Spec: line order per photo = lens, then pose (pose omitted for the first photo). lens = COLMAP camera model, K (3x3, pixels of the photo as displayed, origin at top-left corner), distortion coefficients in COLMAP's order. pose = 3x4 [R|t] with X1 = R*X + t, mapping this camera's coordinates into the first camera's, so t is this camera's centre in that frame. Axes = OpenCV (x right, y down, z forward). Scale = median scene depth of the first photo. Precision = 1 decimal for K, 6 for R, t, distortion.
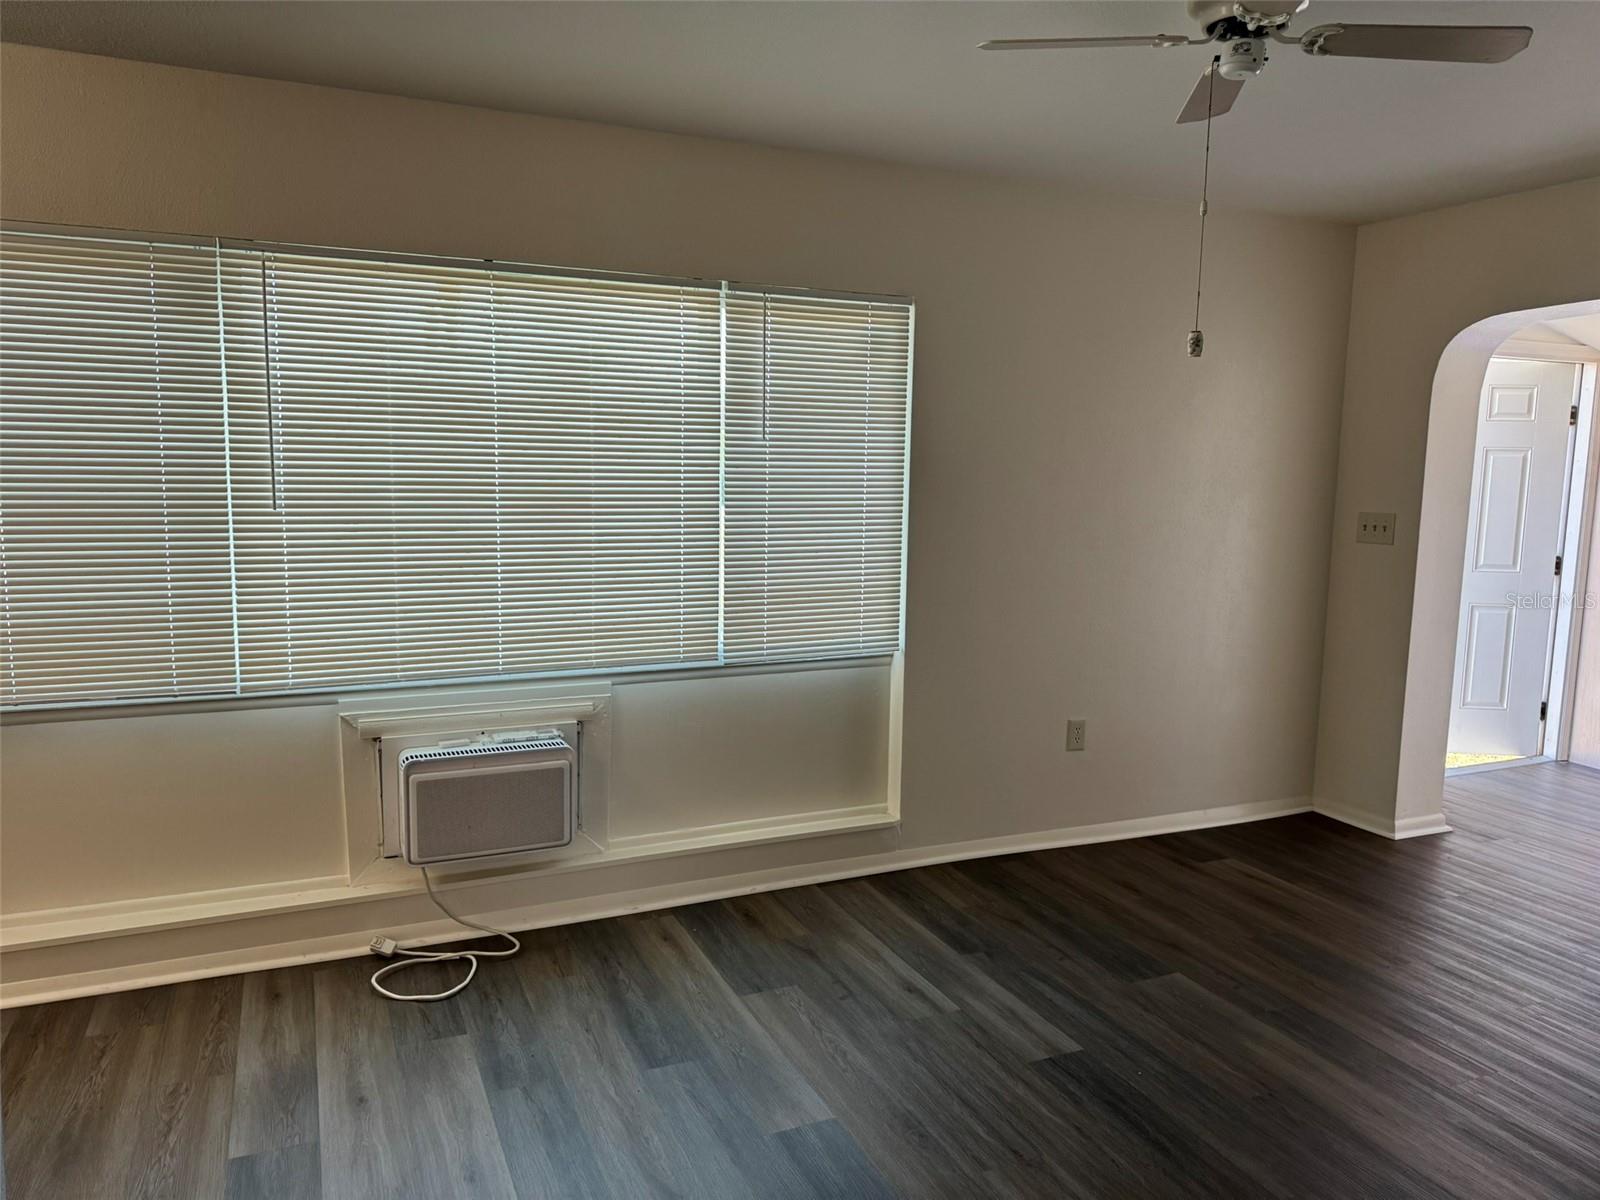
lens RADIAL K [[1136.5, 0, 813.4], [0, 1136.5, 598.9], [0, 0, 1]] dist [0.006486, -0.010718]
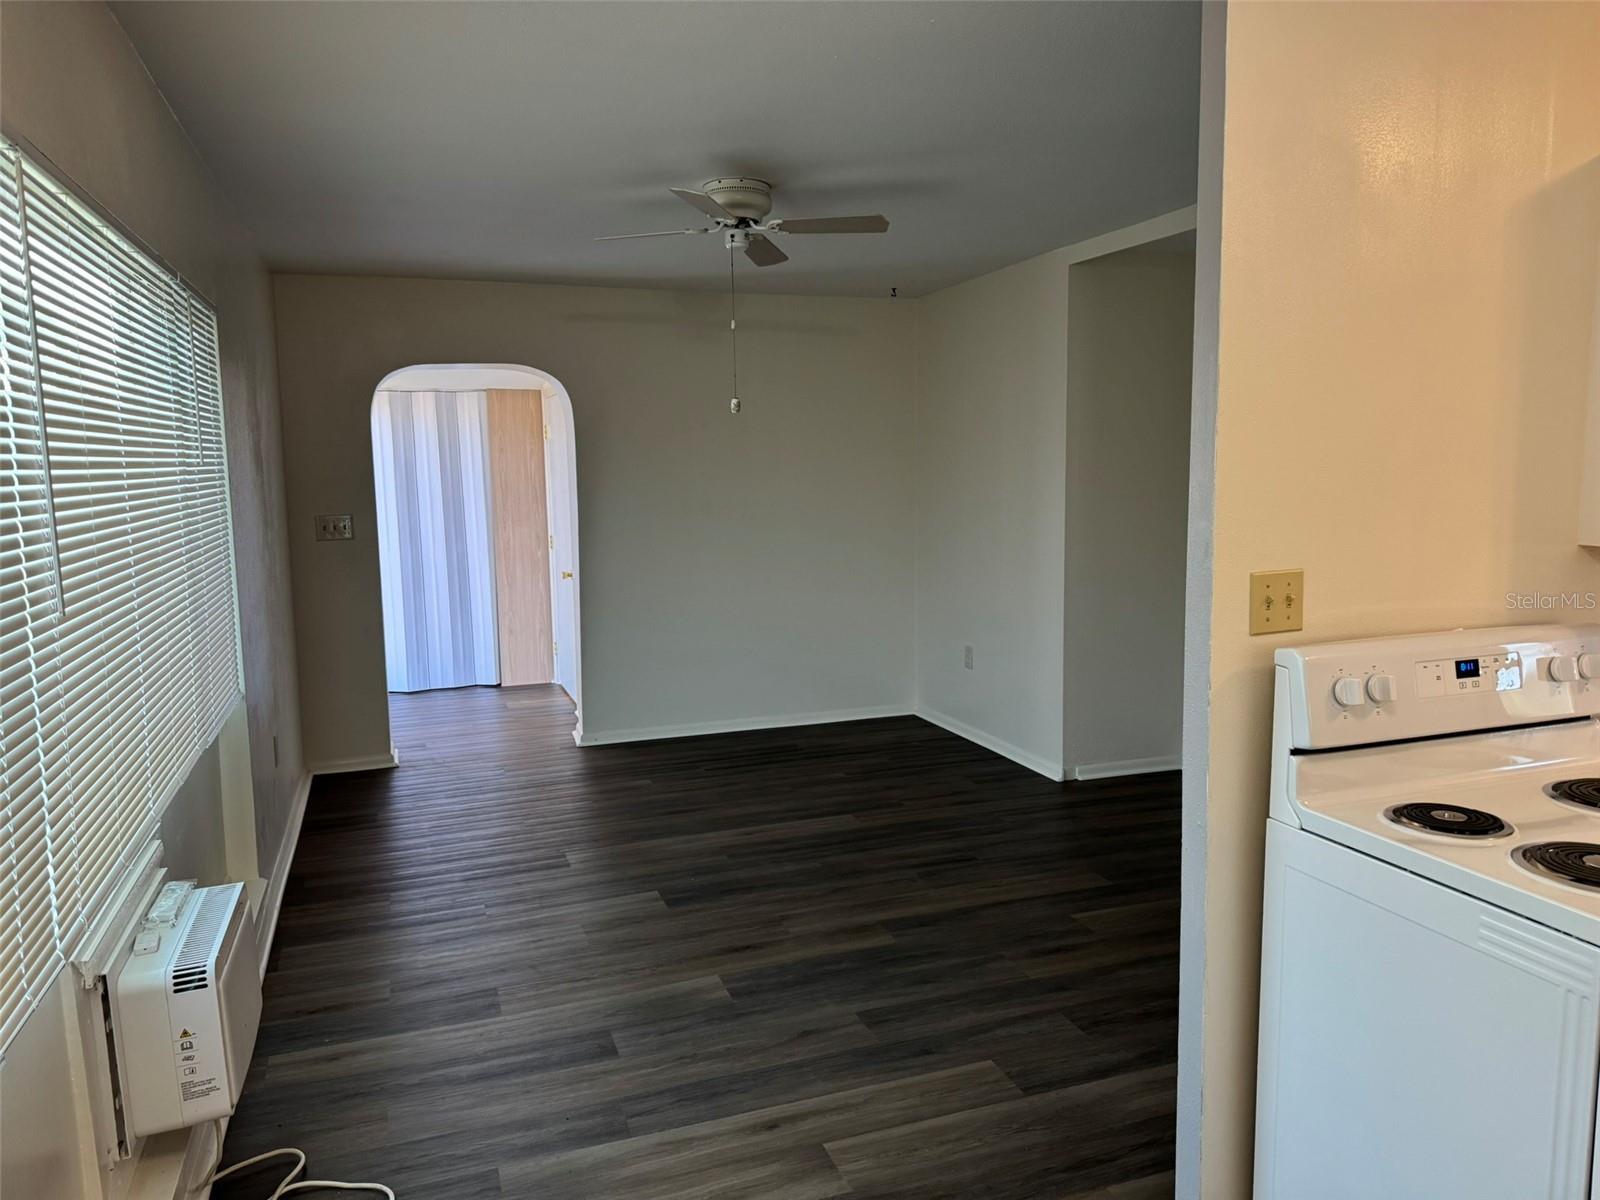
lens RADIAL K [[1120.6, 0, 800.6], [0, 1120.6, 612.4], [0, 0, 1]] dist [0.111113, -0.002674]
pose [[0.087481, -0.153448, 0.984277, -1.076391], [0.142900, 0.979779, 0.140046, -0.117310], [-0.985863, 0.128402, 0.107639, 0.625860]]
